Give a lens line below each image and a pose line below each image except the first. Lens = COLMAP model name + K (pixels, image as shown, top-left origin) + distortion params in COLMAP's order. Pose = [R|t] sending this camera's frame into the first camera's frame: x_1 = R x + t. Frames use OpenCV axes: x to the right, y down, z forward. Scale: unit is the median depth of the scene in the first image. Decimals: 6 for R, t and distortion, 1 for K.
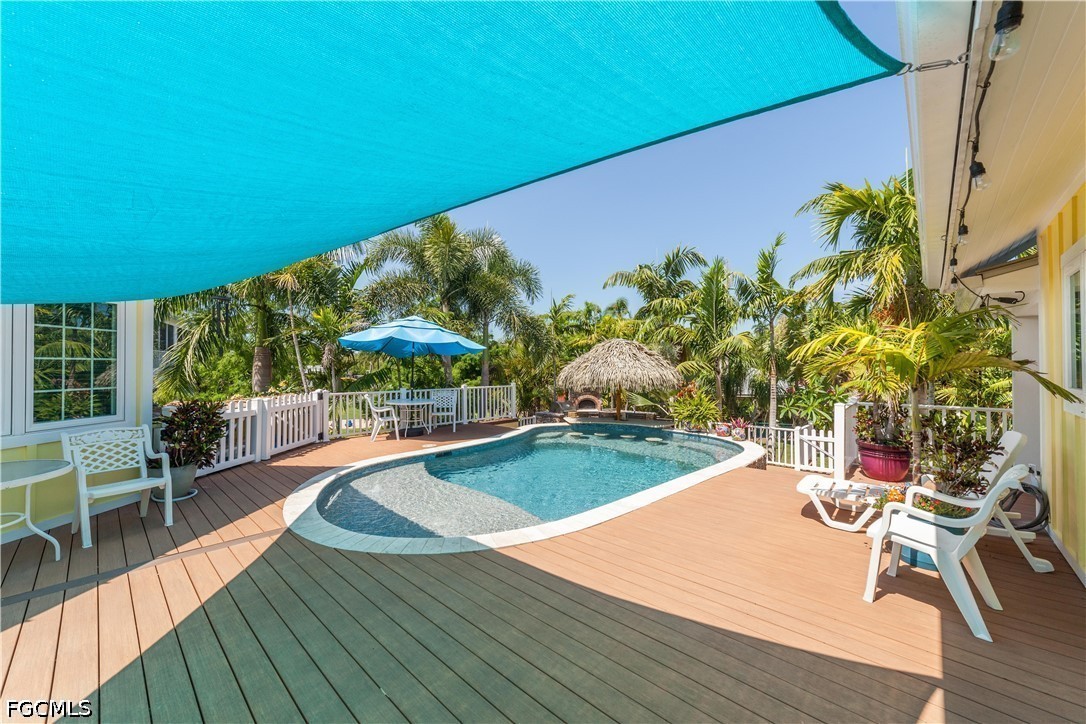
lens RADIAL K [[420.5, 0, 539.5], [0, 420.5, 356.2], [0, 0, 1]] dist [-0.028146, 0.011156]
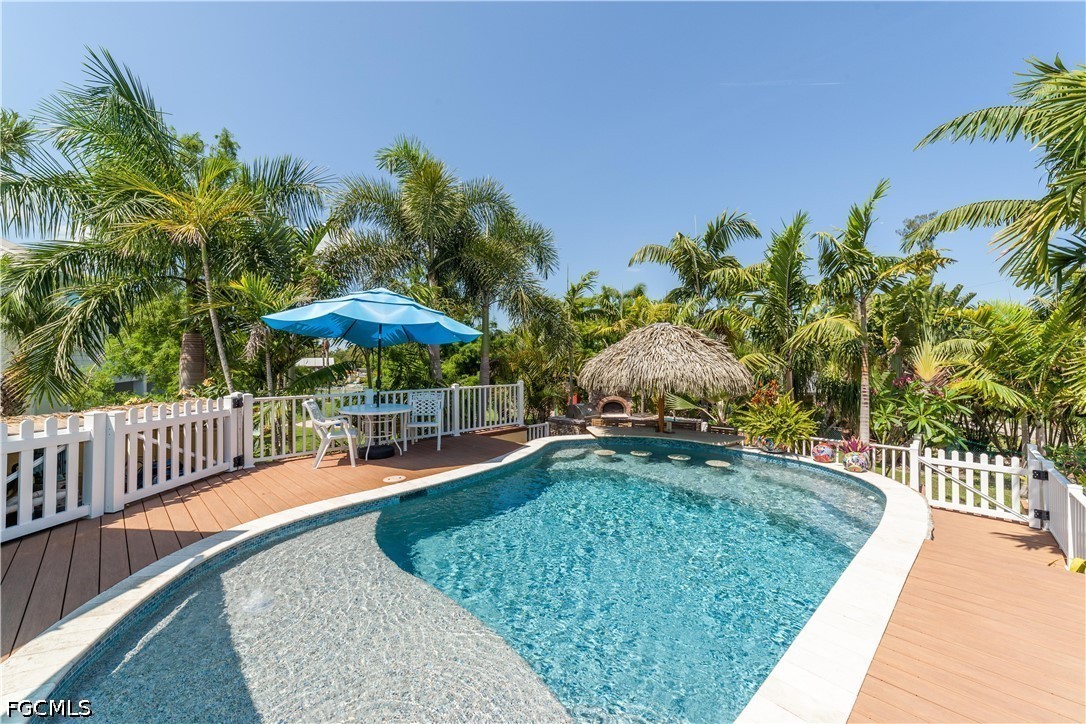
lens RADIAL K [[420.5, 0, 539.5], [0, 420.5, 356.2], [0, 0, 1]] dist [-0.028146, 0.011156]
pose [[0.999878, 0.003648, -0.015174, -0.017118], [-0.003403, 0.999865, 0.016097, 0.005689], [0.015231, -0.016043, 0.999755, 0.244862]]
